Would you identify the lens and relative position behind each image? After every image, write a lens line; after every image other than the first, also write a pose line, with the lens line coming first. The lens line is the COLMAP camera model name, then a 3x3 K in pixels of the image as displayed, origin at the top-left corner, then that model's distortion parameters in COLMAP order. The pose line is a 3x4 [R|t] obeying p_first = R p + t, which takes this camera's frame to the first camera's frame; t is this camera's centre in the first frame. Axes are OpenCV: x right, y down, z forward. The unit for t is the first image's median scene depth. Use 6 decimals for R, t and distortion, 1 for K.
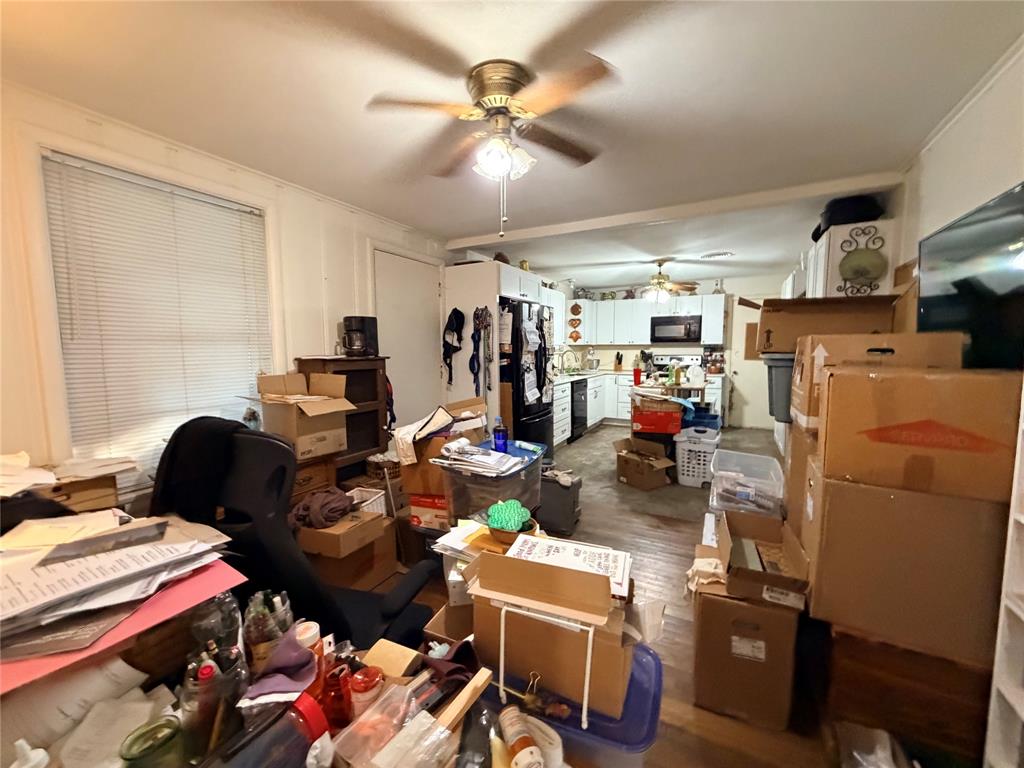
lens RADIAL K [[404.8, 0, 504.2], [0, 404.8, 381.5], [0, 0, 1]] dist [0.001160, 0.000075]
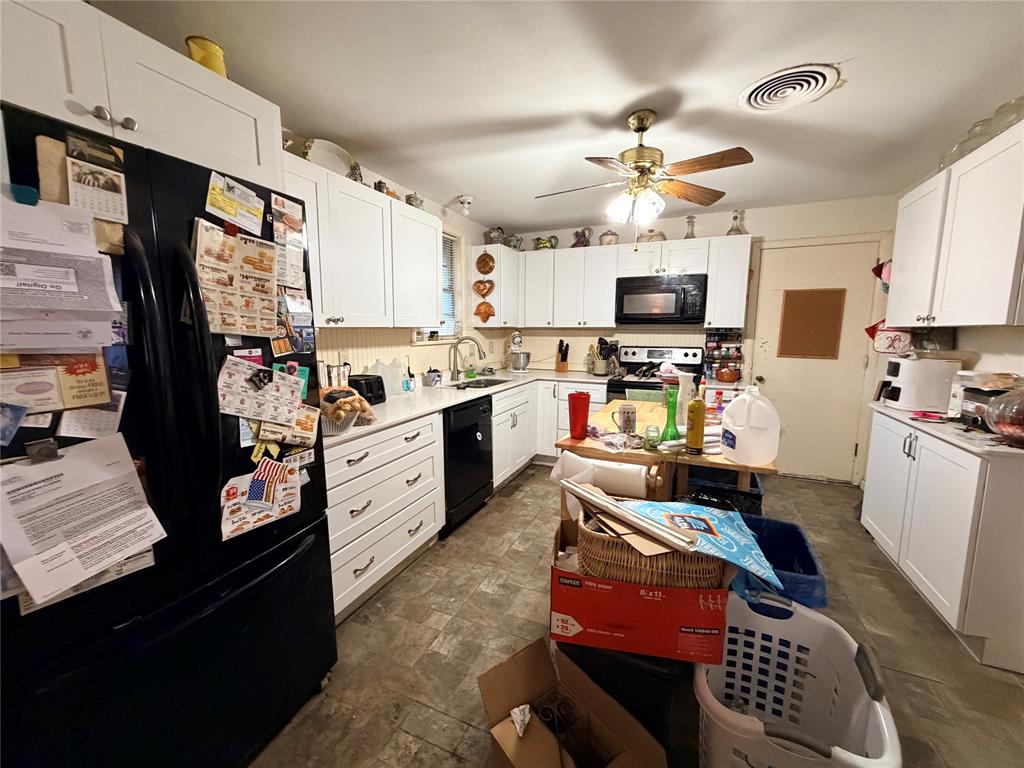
lens RADIAL K [[404.8, 0, 514.0], [0, 404.8, 386.0], [0, 0, 1]] dist [0.001160, 0.000075]
pose [[0.995064, -0.007513, 0.098950, 0.164332], [0.001782, 0.998322, 0.057882, -0.043005], [-0.099218, -0.057420, 0.993408, 0.447835]]
